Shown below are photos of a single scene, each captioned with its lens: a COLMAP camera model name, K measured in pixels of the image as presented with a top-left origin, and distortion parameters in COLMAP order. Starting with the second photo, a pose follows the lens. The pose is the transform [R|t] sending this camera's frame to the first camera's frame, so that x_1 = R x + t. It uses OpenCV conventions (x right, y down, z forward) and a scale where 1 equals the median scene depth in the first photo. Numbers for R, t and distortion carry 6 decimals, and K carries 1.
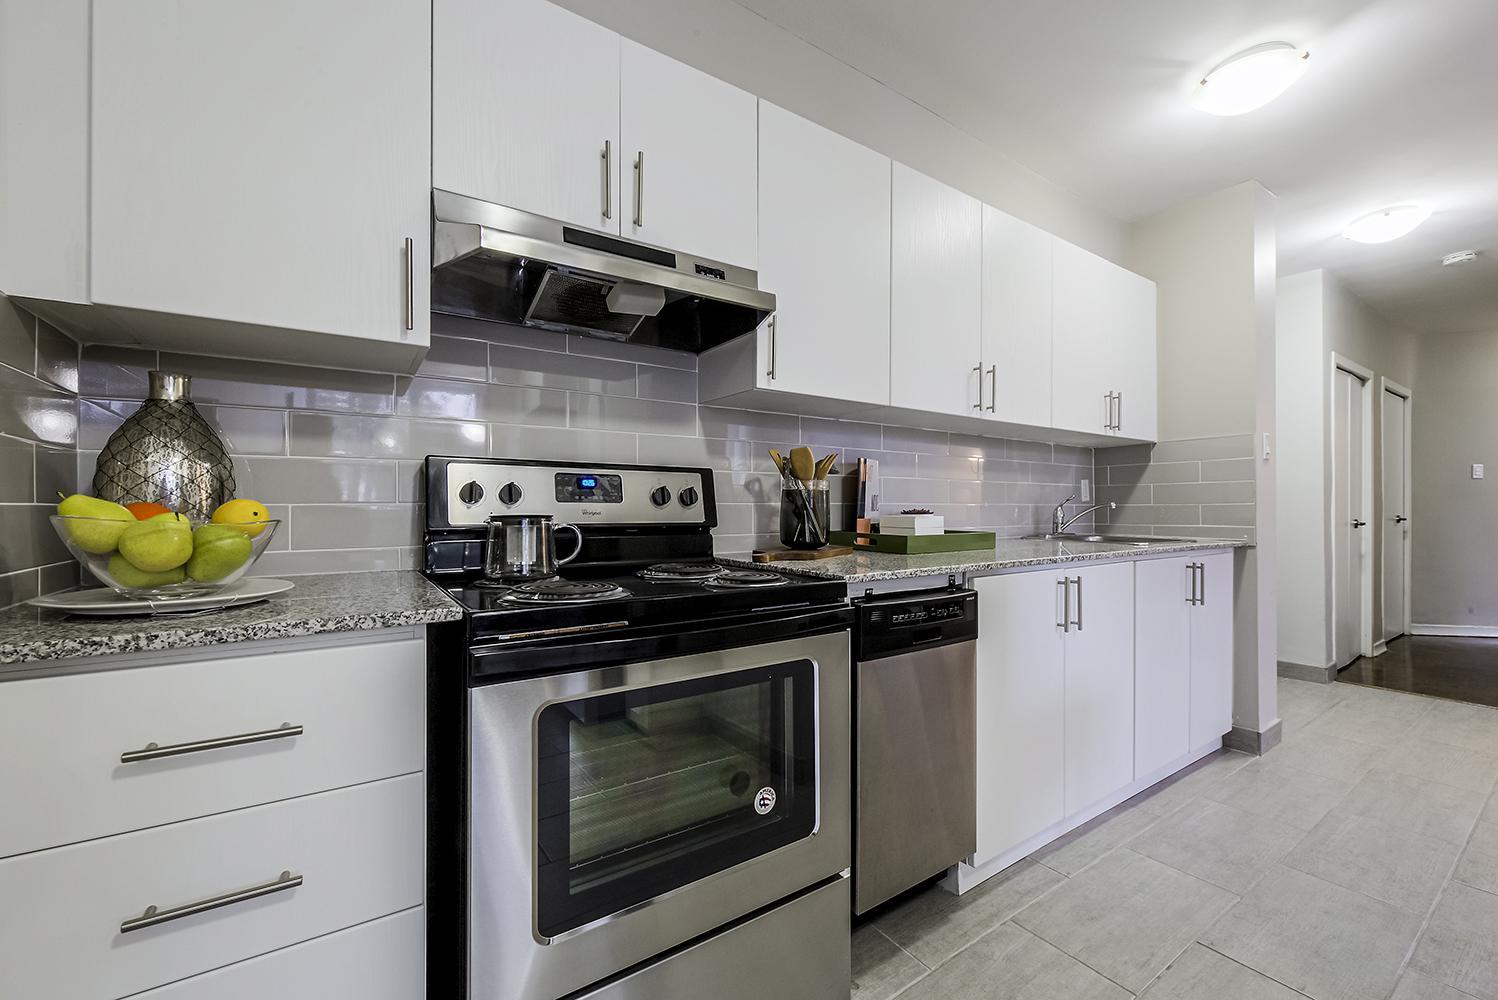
lens RADIAL K [[606.5, 0, 749.0], [0, 606.5, 500.0], [0, 0, 1]] dist [-0.000904, -0.000039]
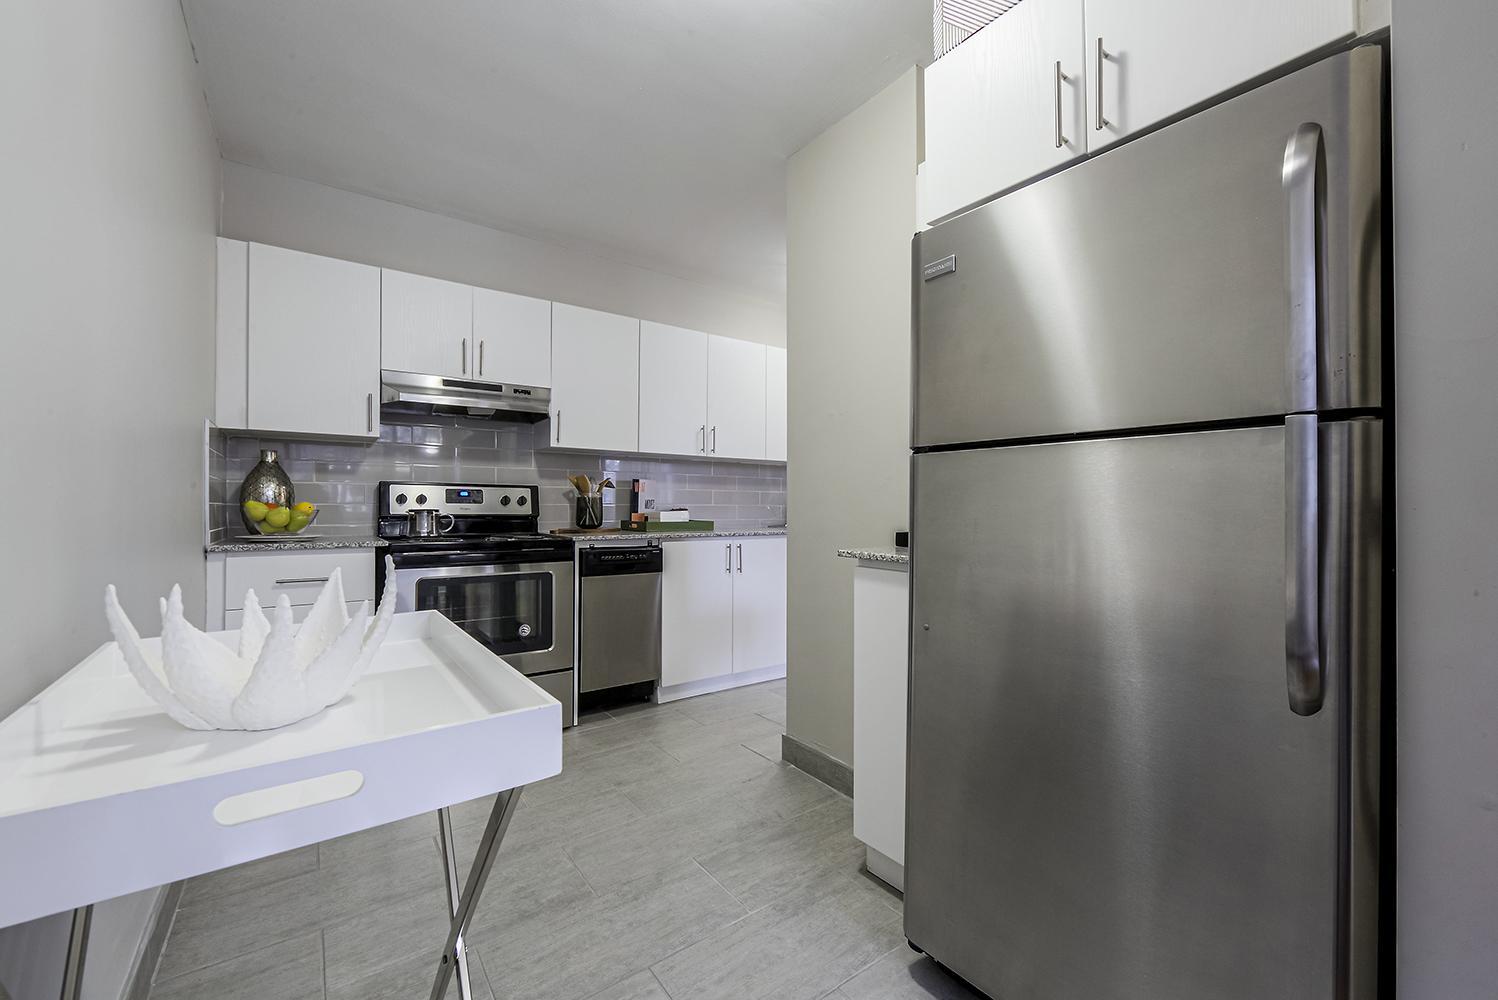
lens RADIAL K [[593.1, 0, 749.0], [0, 593.1, 500.0], [0, 0, 1]] dist [0.000280, 0.000031]
pose [[0.999127, 0.003027, 0.041656, 0.643398], [-0.002929, 0.999993, -0.002417, -0.006380], [-0.041663, 0.002293, 0.999129, -1.078043]]
